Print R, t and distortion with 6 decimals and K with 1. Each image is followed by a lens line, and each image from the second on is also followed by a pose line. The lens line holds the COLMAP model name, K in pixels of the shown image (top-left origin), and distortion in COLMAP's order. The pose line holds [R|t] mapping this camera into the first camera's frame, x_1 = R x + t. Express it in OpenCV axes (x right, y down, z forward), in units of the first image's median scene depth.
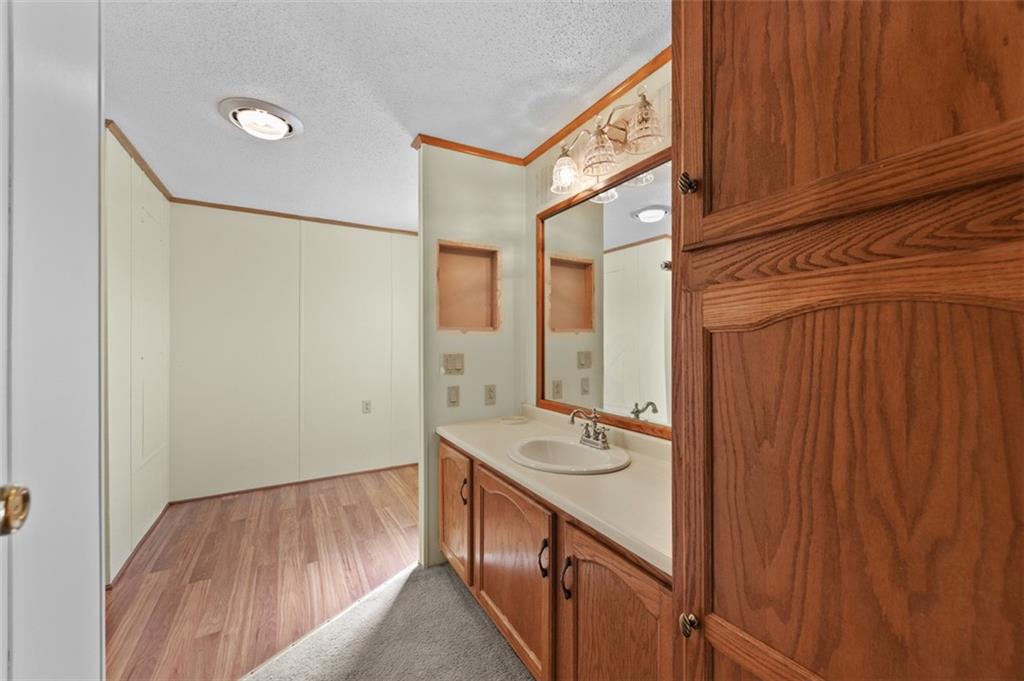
lens RADIAL K [[397.2, 0, 512.0], [0, 397.2, 340.5], [0, 0, 1]] dist [-0.000321, -0.000505]
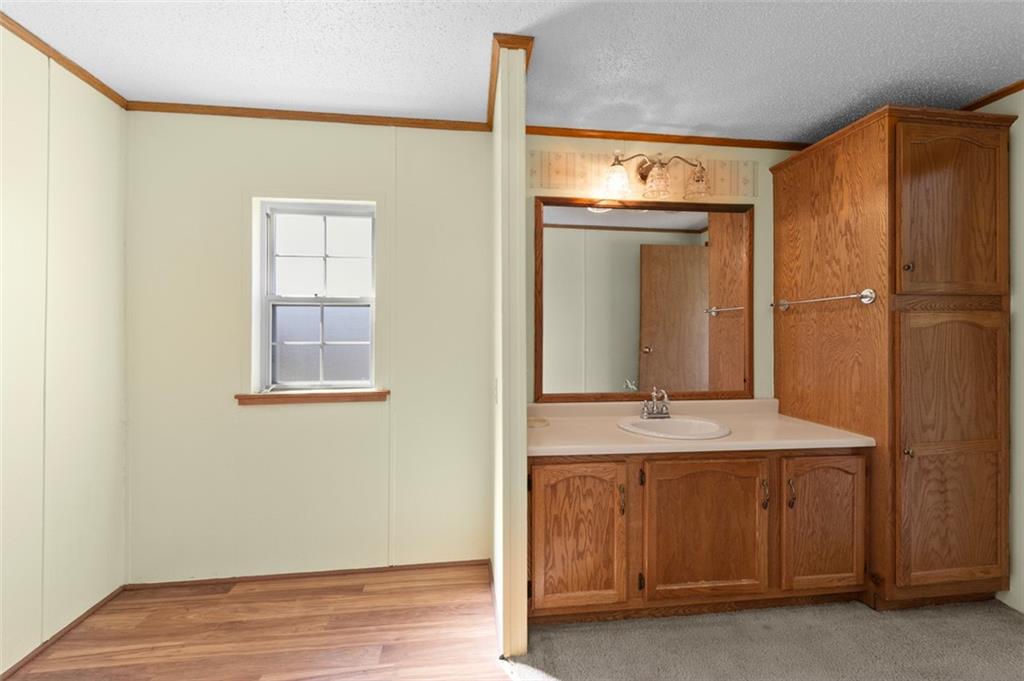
lens RADIAL K [[402.3, 0, 512.4], [0, 402.3, 334.9], [0, 0, 1]] dist [-0.001118, -0.000298]
pose [[0.393572, 0.006702, 0.919269, -0.640575], [-0.006050, 0.999971, -0.004700, 0.008813], [-0.919274, -0.003712, 0.393601, 0.532107]]
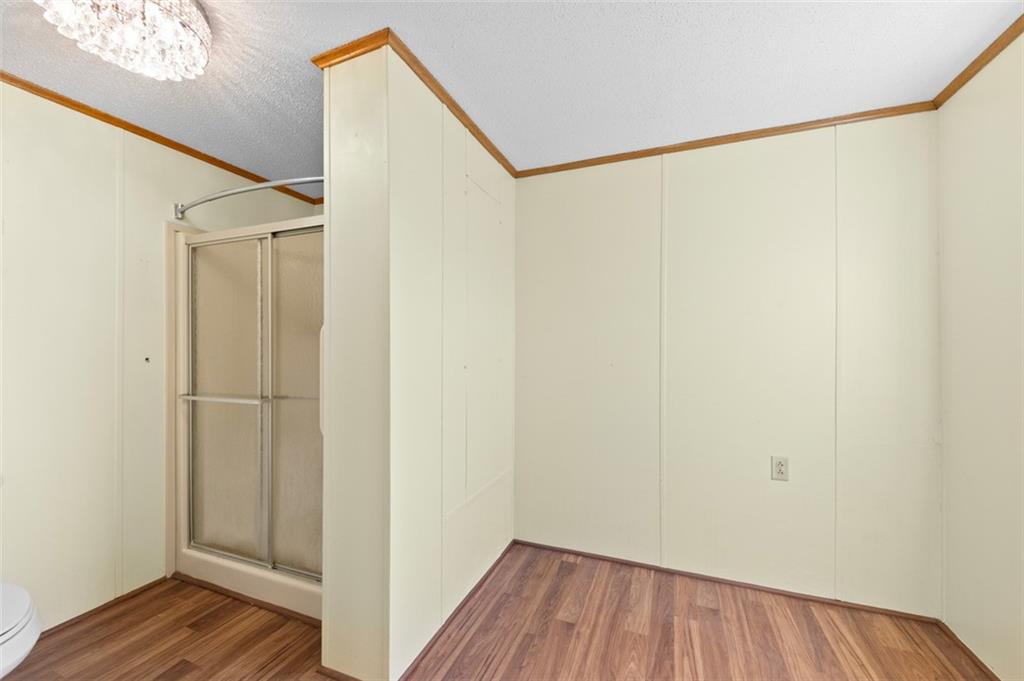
lens RADIAL K [[405.5, 0, 510.1], [0, 405.5, 346.9], [0, 0, 1]] dist [0.001668, -0.000382]
pose [[0.626116, 0.001975, -0.779728, -0.213538], [-0.000319, 0.999997, 0.002276, 0.001904], [0.779730, -0.001177, 0.626115, 0.478269]]
